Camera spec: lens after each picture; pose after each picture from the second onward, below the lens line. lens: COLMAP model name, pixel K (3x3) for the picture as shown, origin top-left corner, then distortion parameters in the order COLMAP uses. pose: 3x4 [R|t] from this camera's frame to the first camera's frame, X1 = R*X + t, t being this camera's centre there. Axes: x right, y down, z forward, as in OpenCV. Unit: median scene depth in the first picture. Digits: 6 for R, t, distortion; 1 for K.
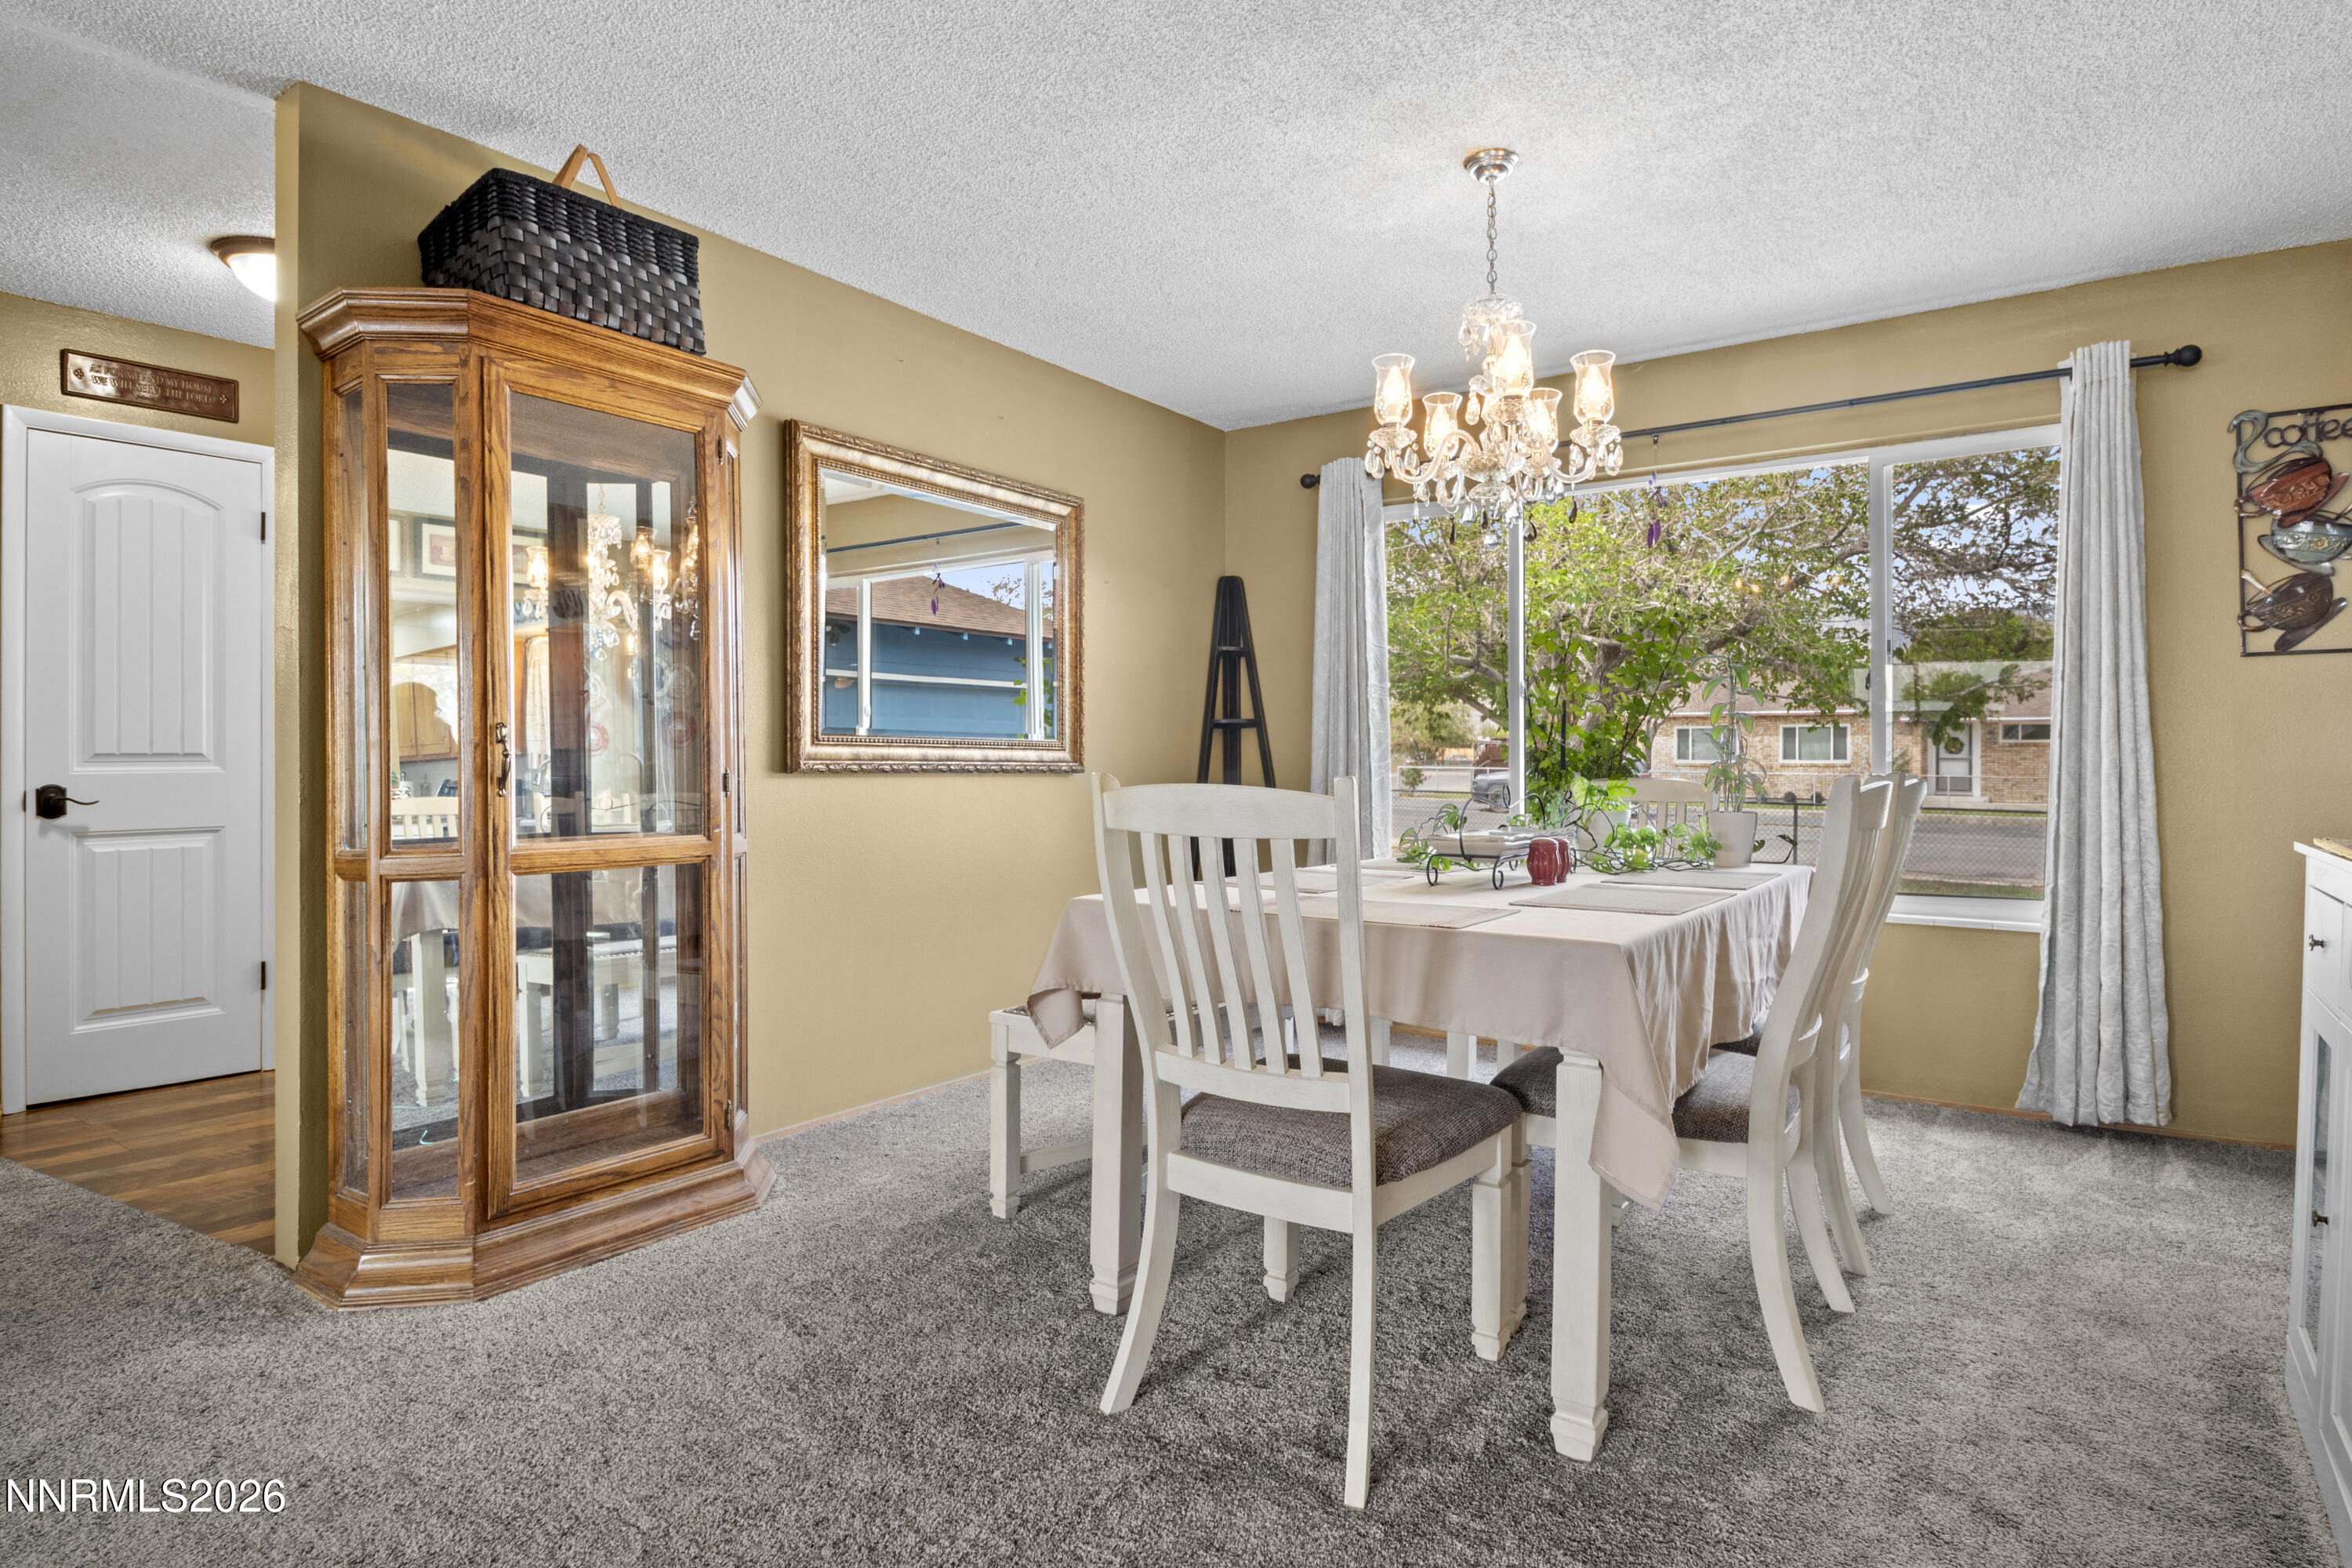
lens RADIAL K [[1231.4, 0, 1176.7], [0, 1231.4, 746.2], [0, 0, 1]] dist [0.003528, -0.000142]
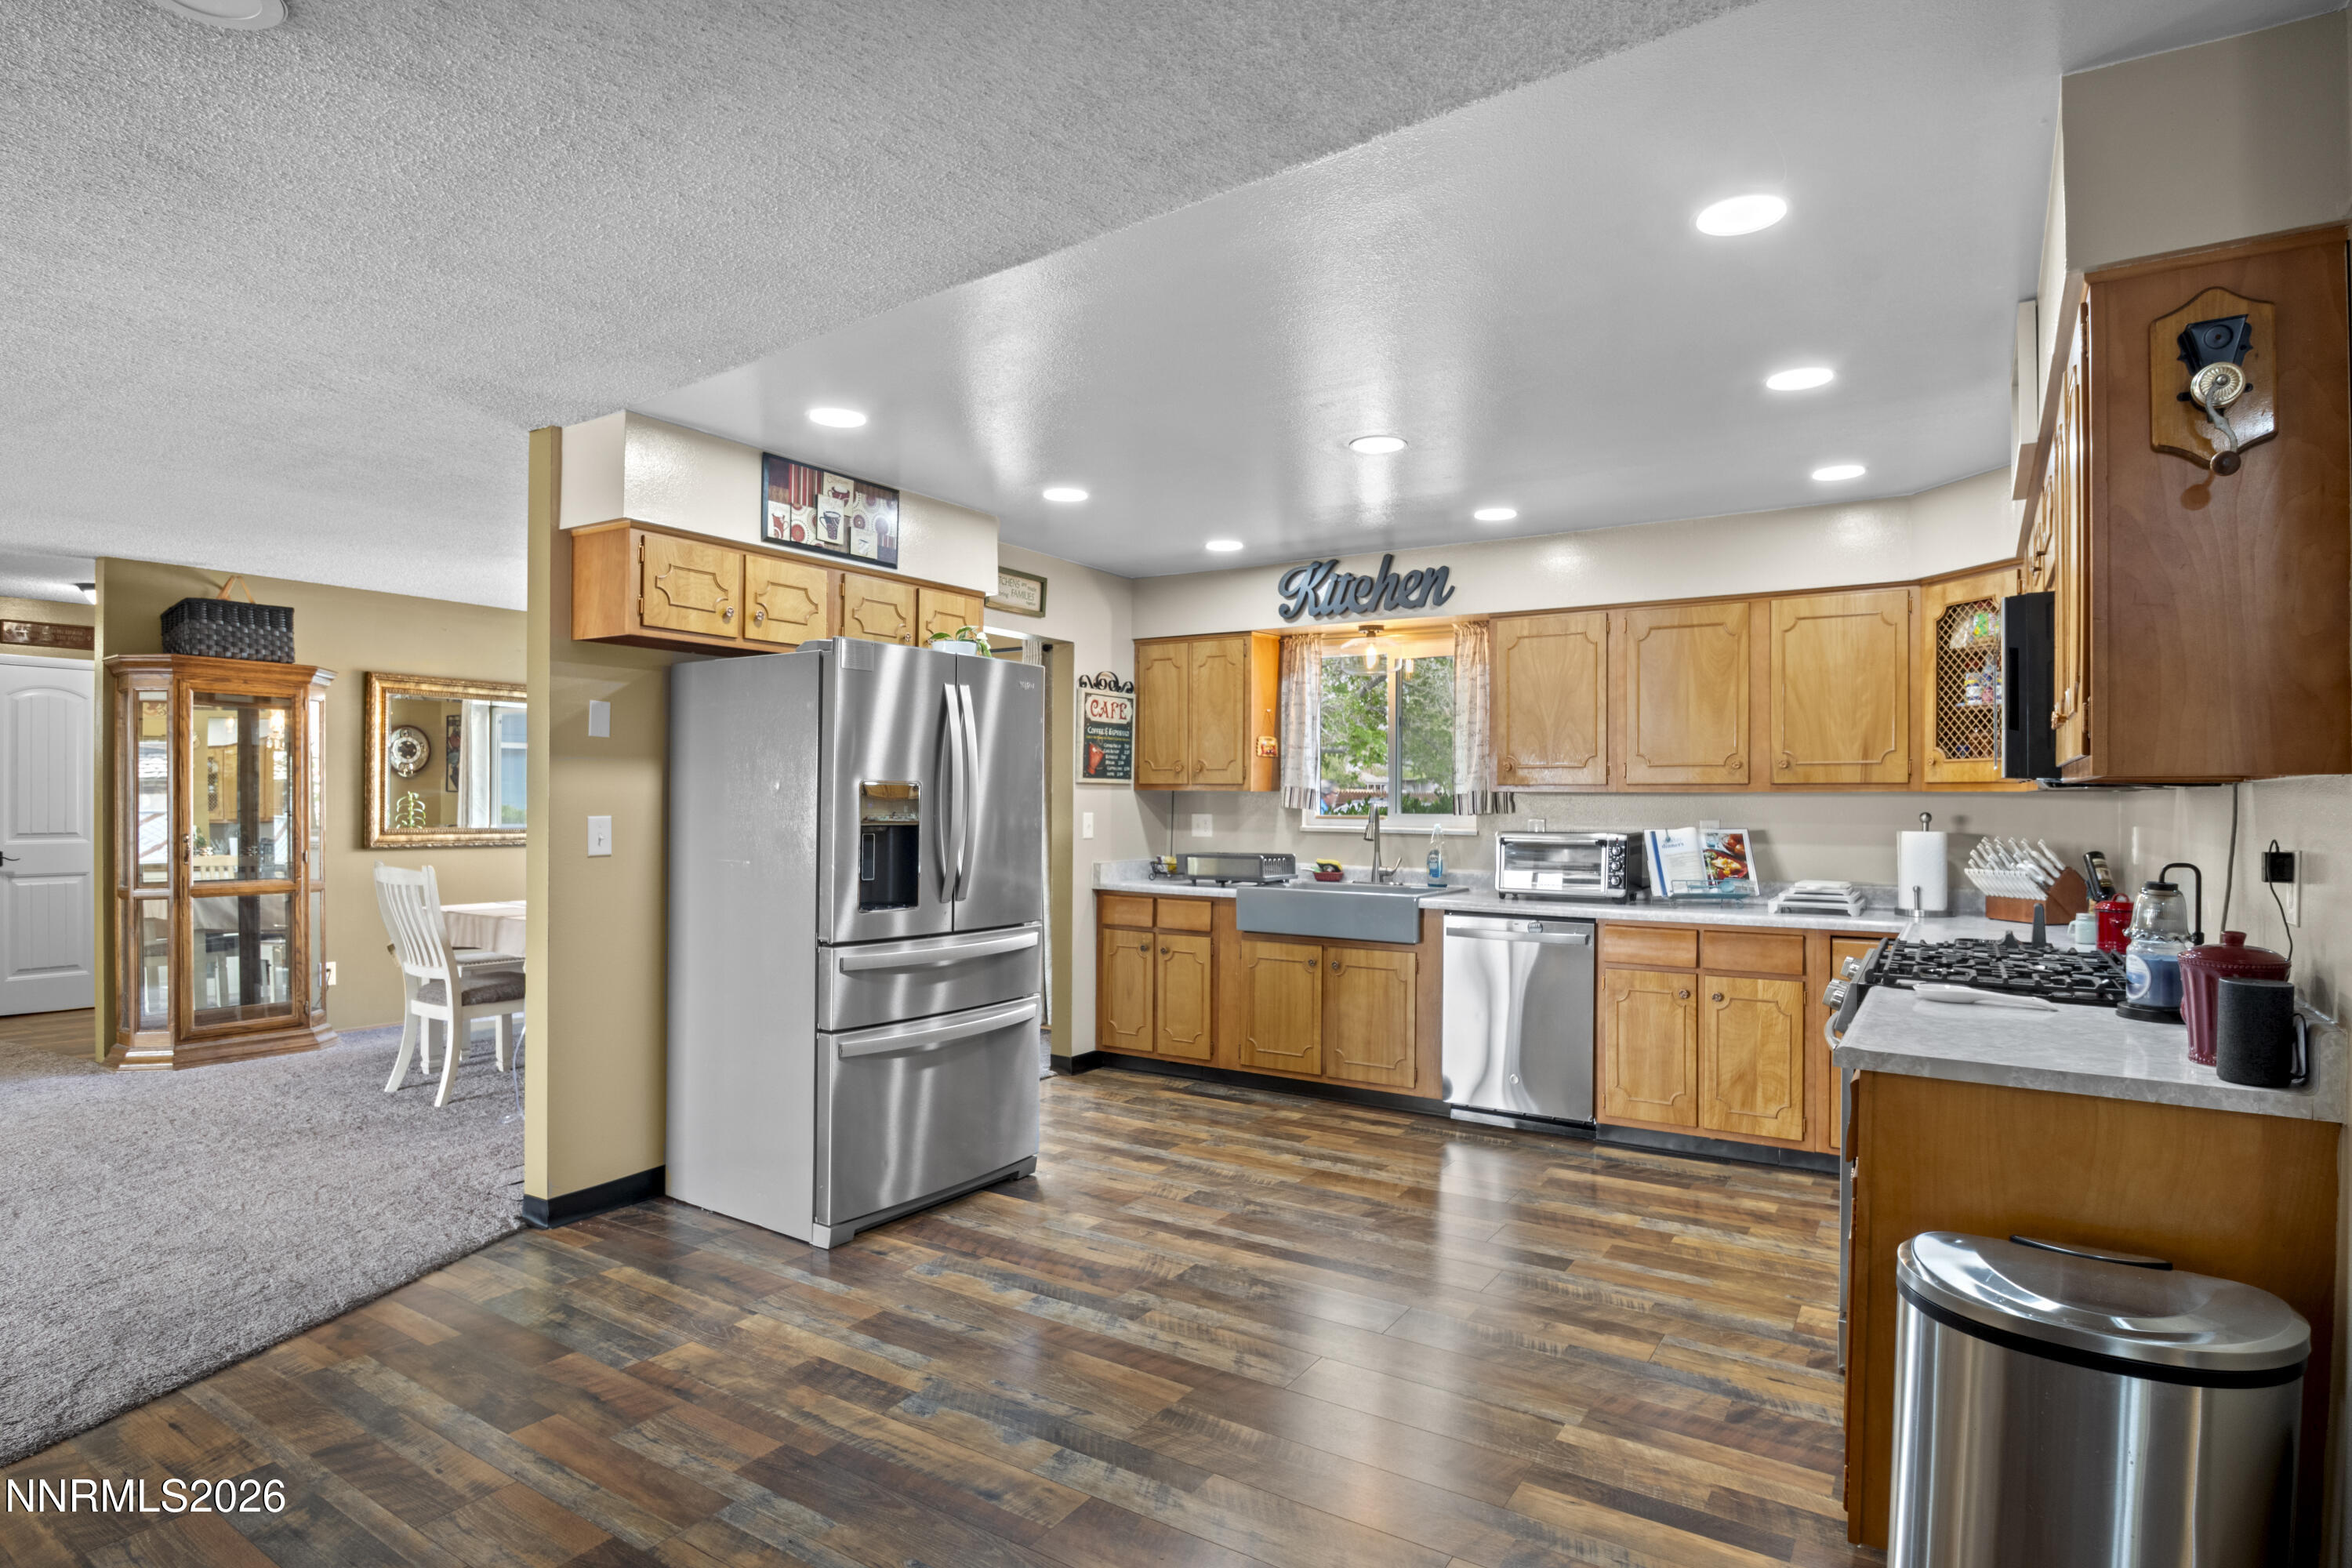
lens RADIAL K [[1212.7, 0, 1169.7], [0, 1212.7, 796.9], [0, 0, 1]] dist [-0.021240, -0.000941]
pose [[0.998774, 0.008188, 0.048821, 1.121497], [-0.008520, 0.999942, 0.006603, -0.109099], [-0.048764, -0.007011, 0.998786, -1.269424]]
